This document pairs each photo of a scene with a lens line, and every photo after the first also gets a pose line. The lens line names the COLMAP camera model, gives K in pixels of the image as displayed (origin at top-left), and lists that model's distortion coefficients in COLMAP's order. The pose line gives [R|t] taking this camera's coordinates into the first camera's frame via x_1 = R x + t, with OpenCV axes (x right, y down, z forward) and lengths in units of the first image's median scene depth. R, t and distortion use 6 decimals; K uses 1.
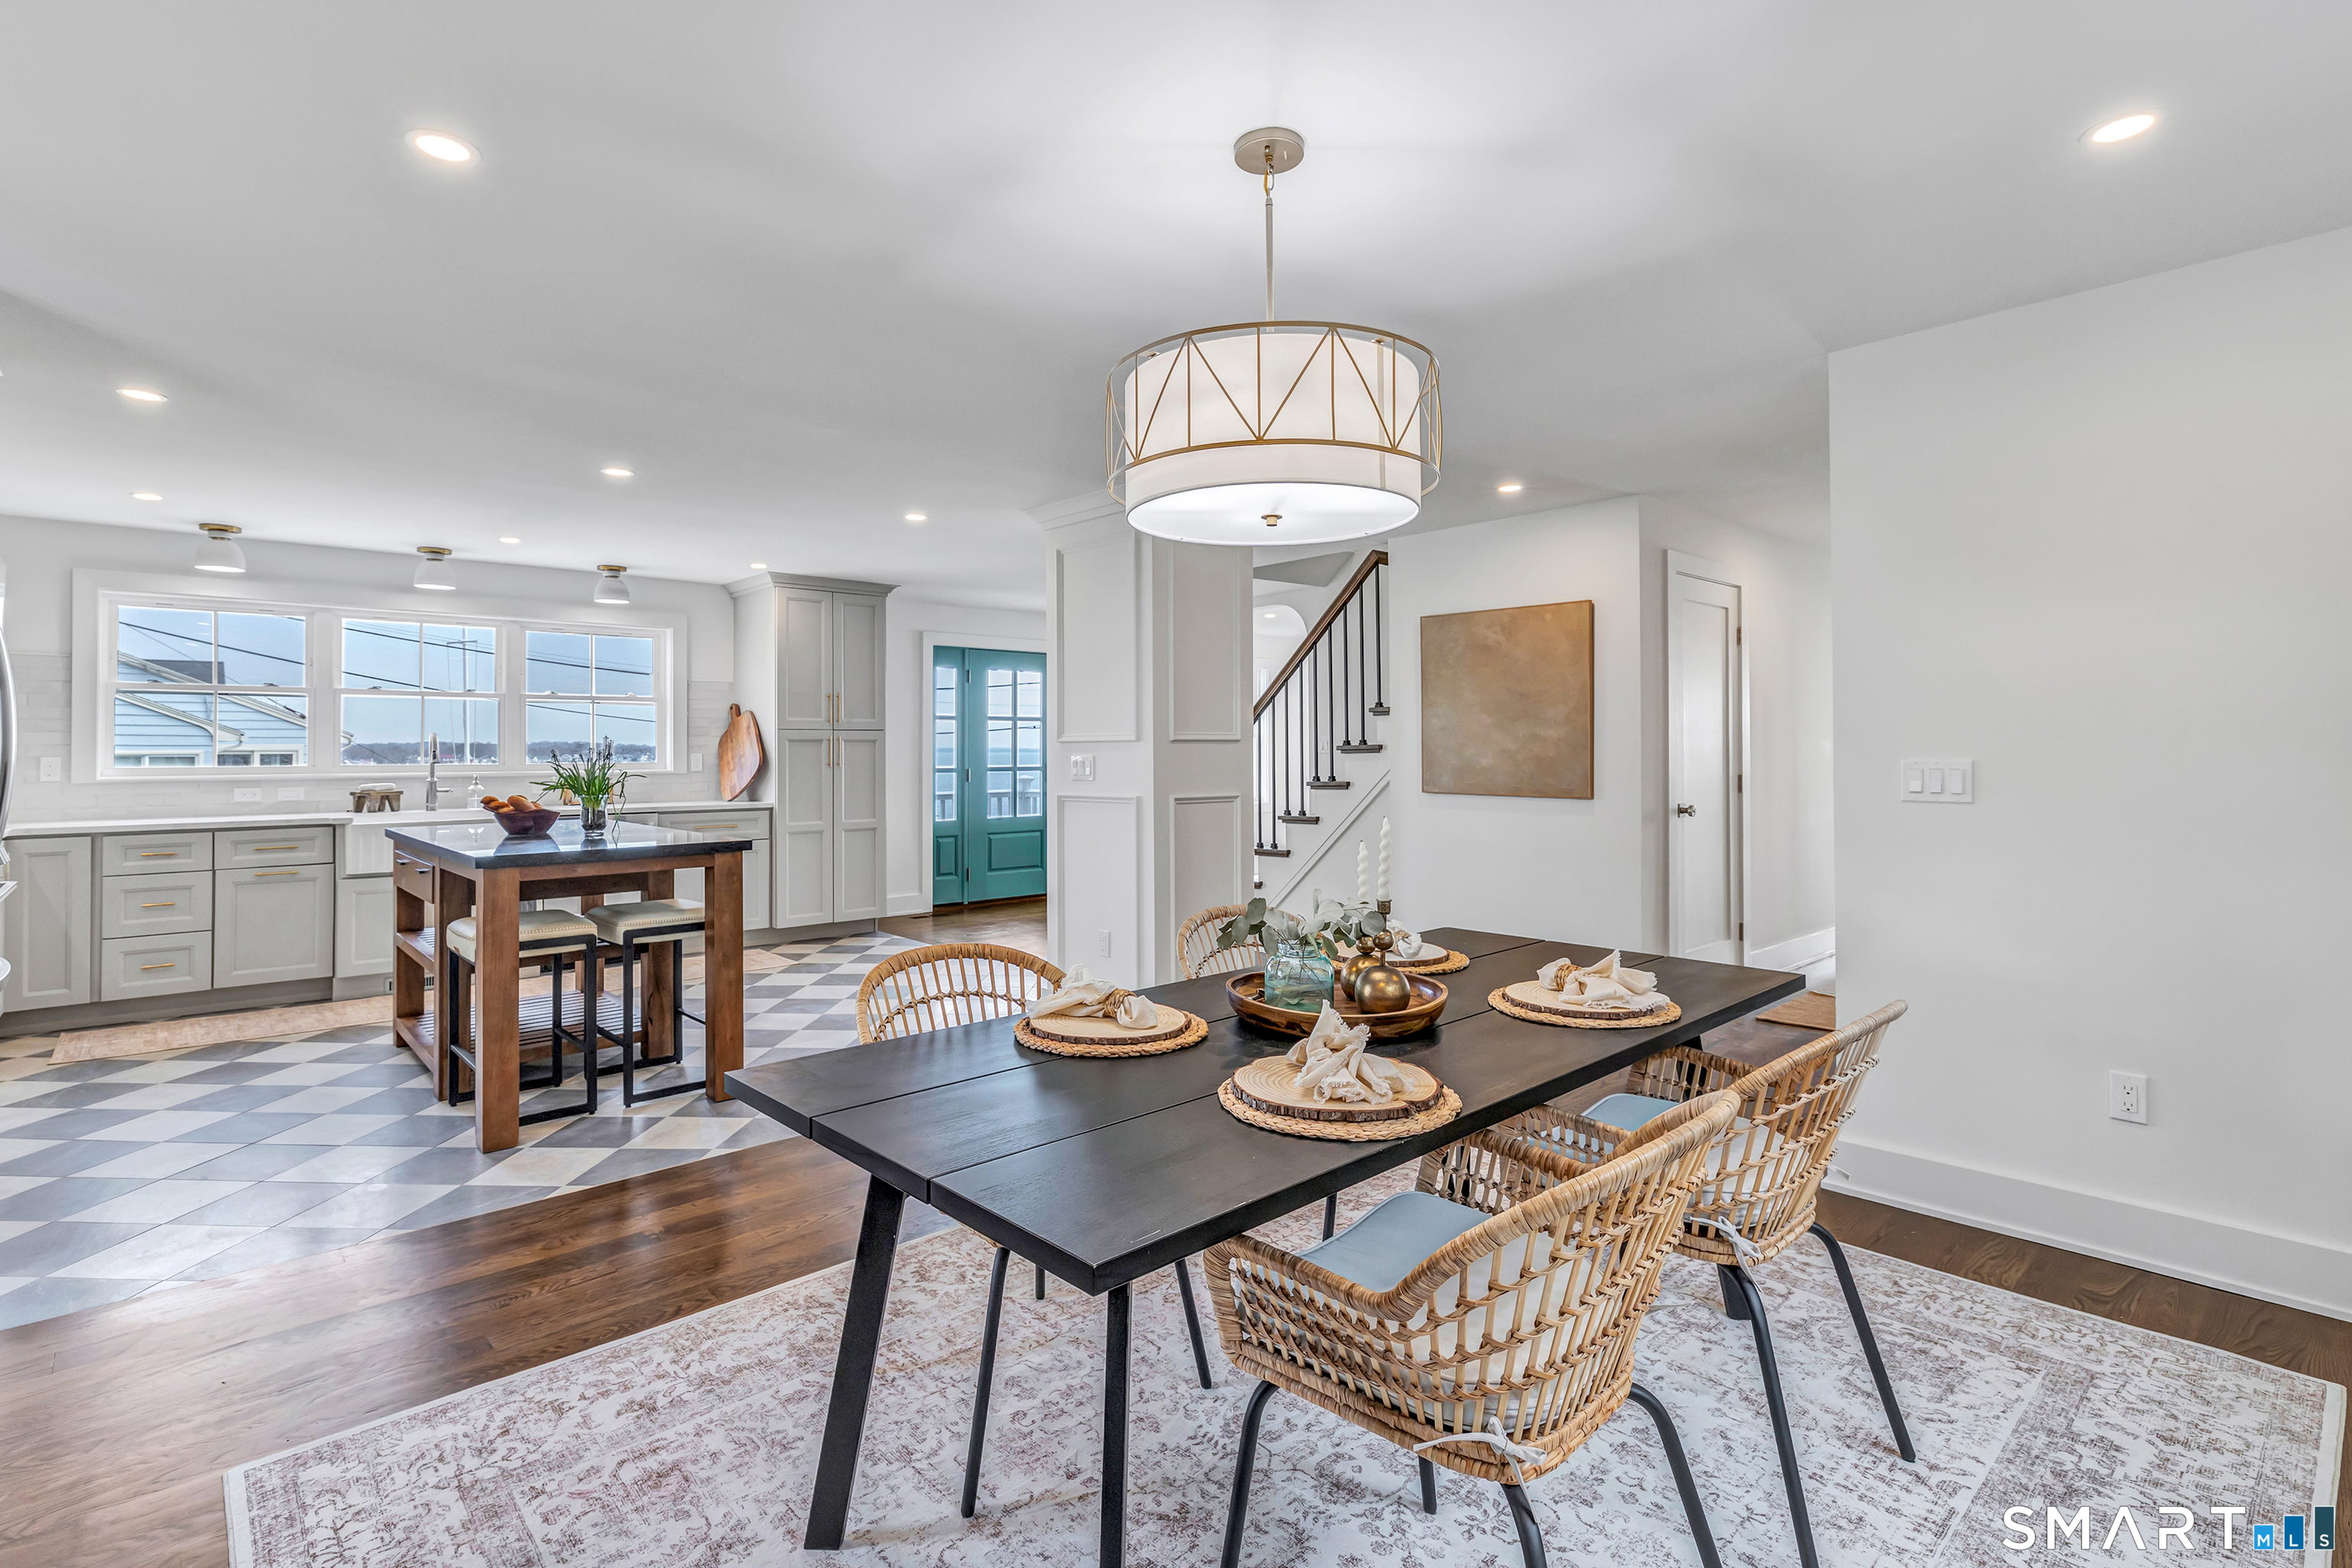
lens RADIAL K [[1076.3, 0, 1127.5], [0, 1076.3, 740.1], [0, 0, 1]] dist [-0.001675, -0.000058]
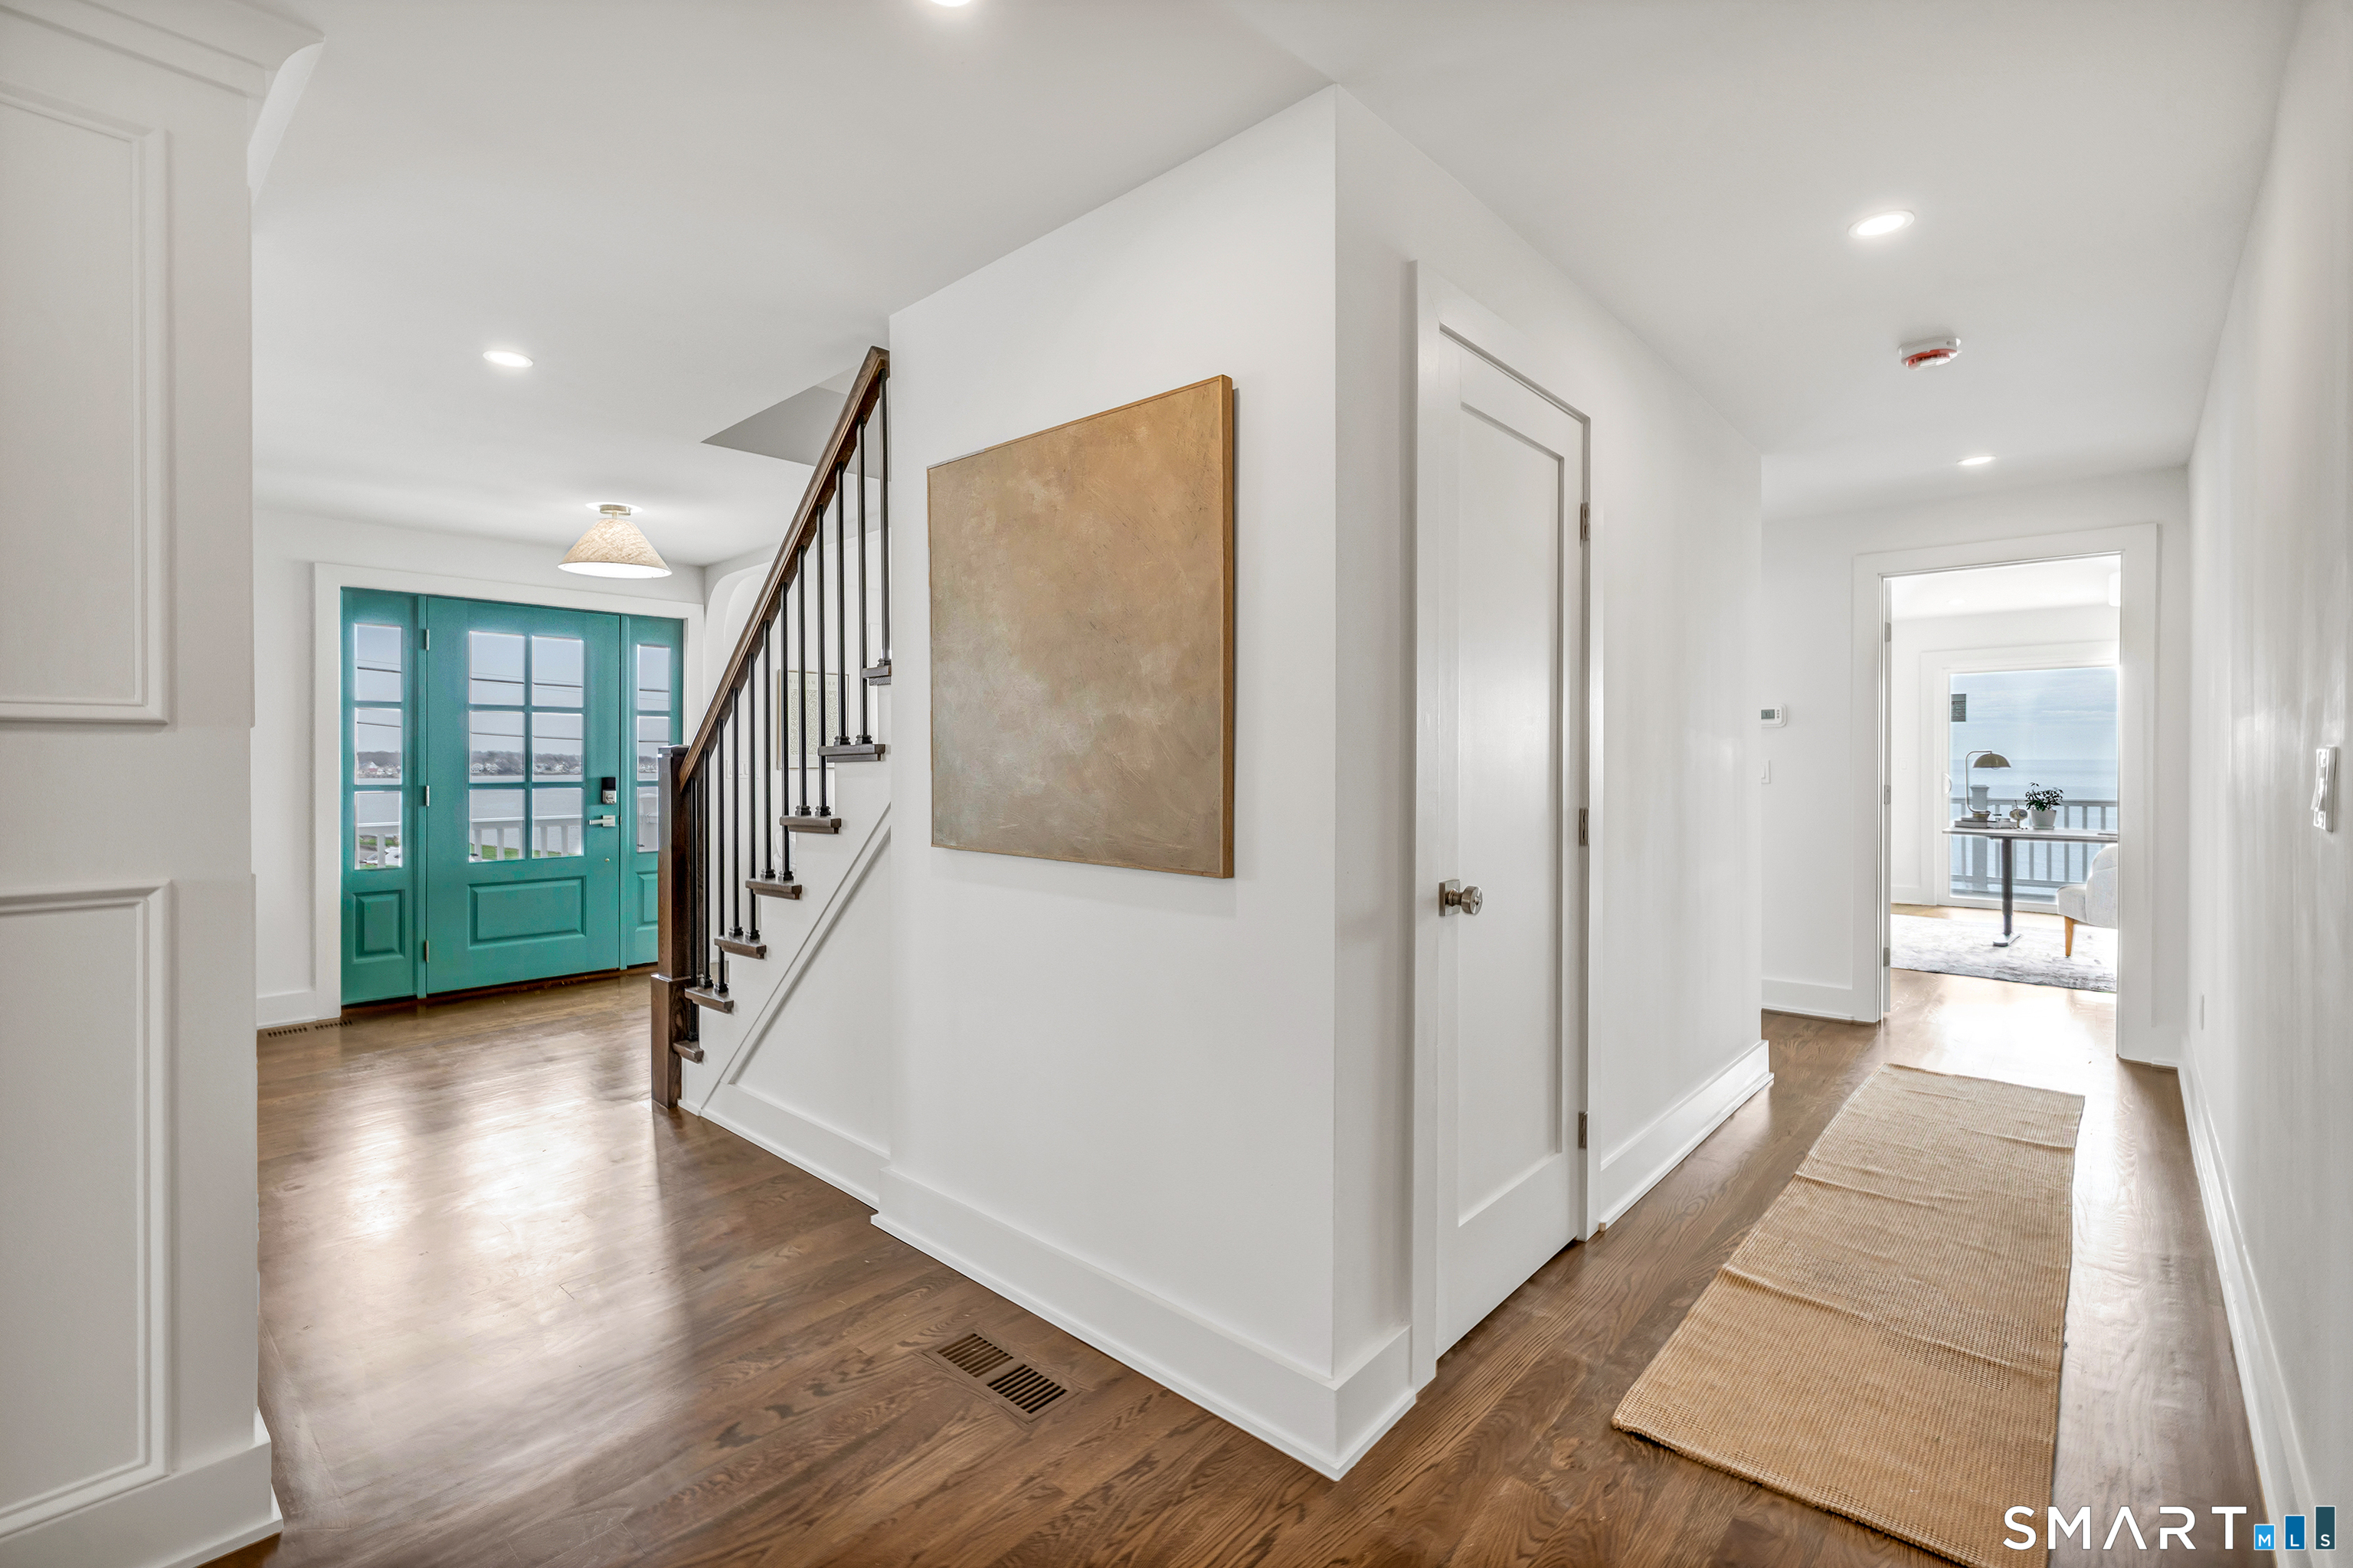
lens RADIAL K [[1028.8, 0, 1118.1], [0, 1028.8, 766.3], [0, 0, 1]] dist [-0.001749, -0.000225]
pose [[0.996132, 0.002921, 0.087817, 0.299273], [-0.004253, 0.999879, 0.014982, 0.006634], [-0.087763, -0.015297, 0.996024, 0.521639]]
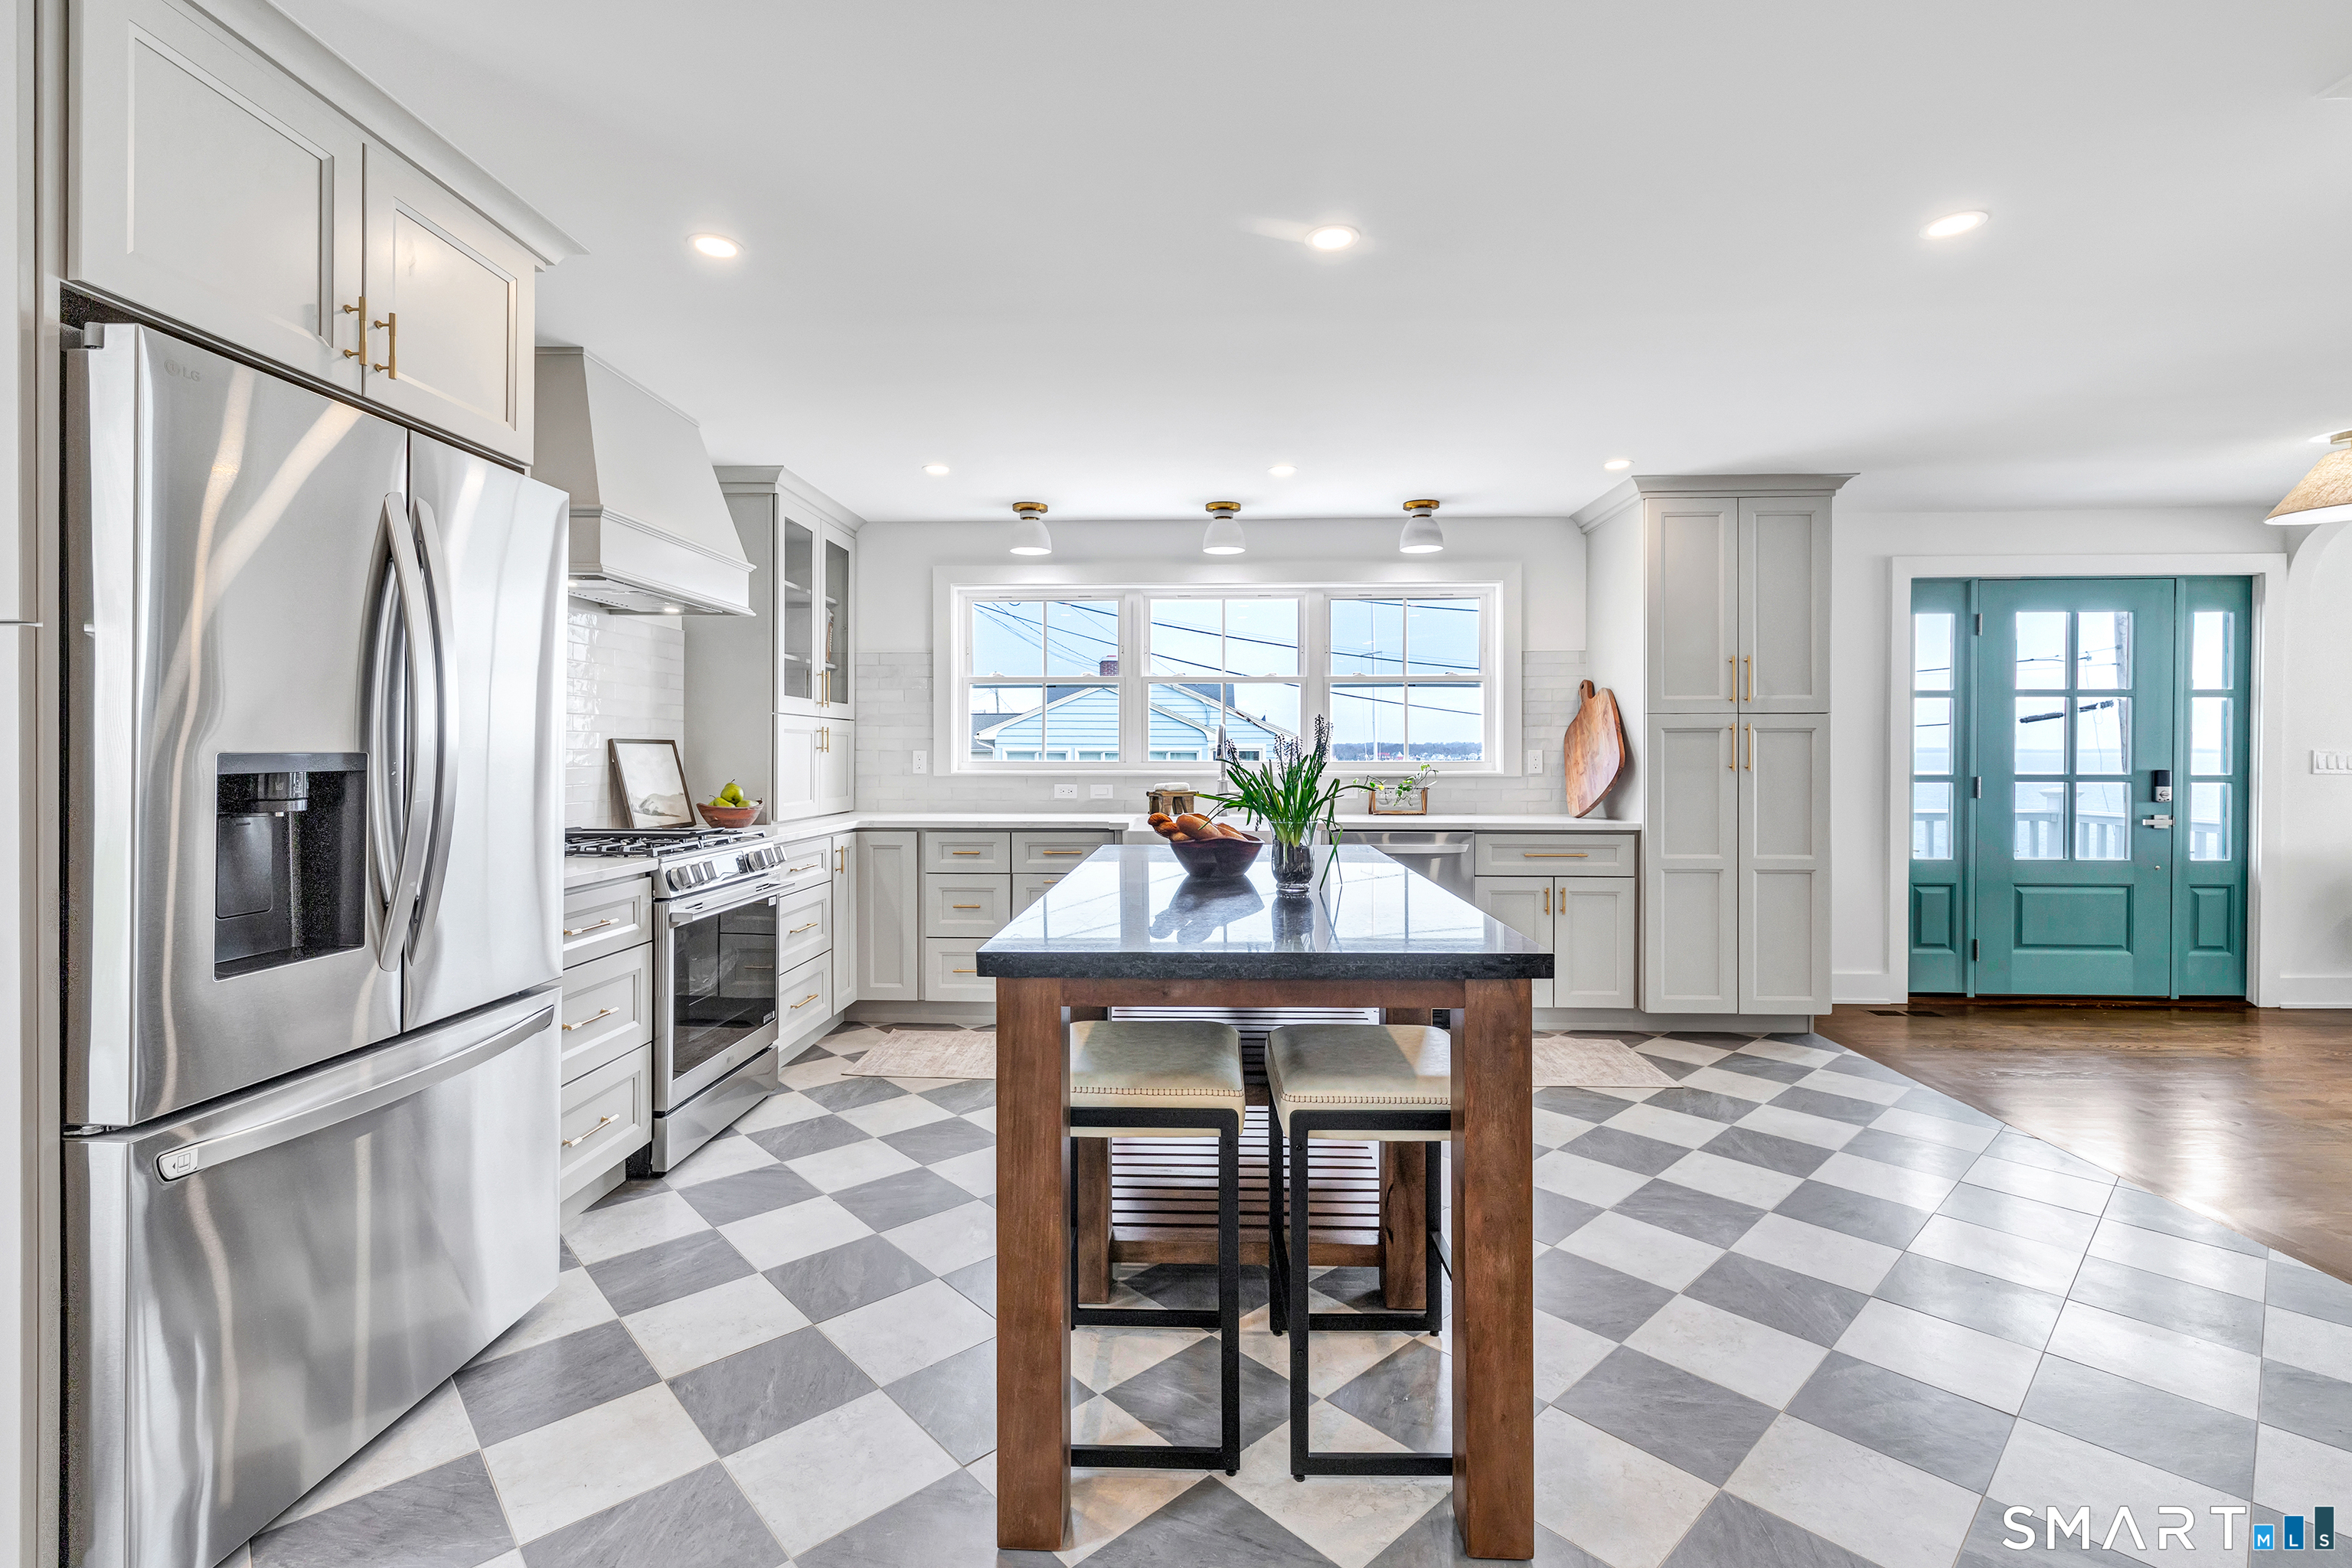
lens RADIAL K [[994.7, 0, 1203.3], [0, 994.7, 755.6], [0, 0, 1]] dist [0.000011, 0.000119]
pose [[0.734059, 0.006095, -0.679059, -0.126413], [0.004063, 0.999902, 0.013367, 0.007827], [0.679074, -0.012571, 0.733962, 0.419026]]
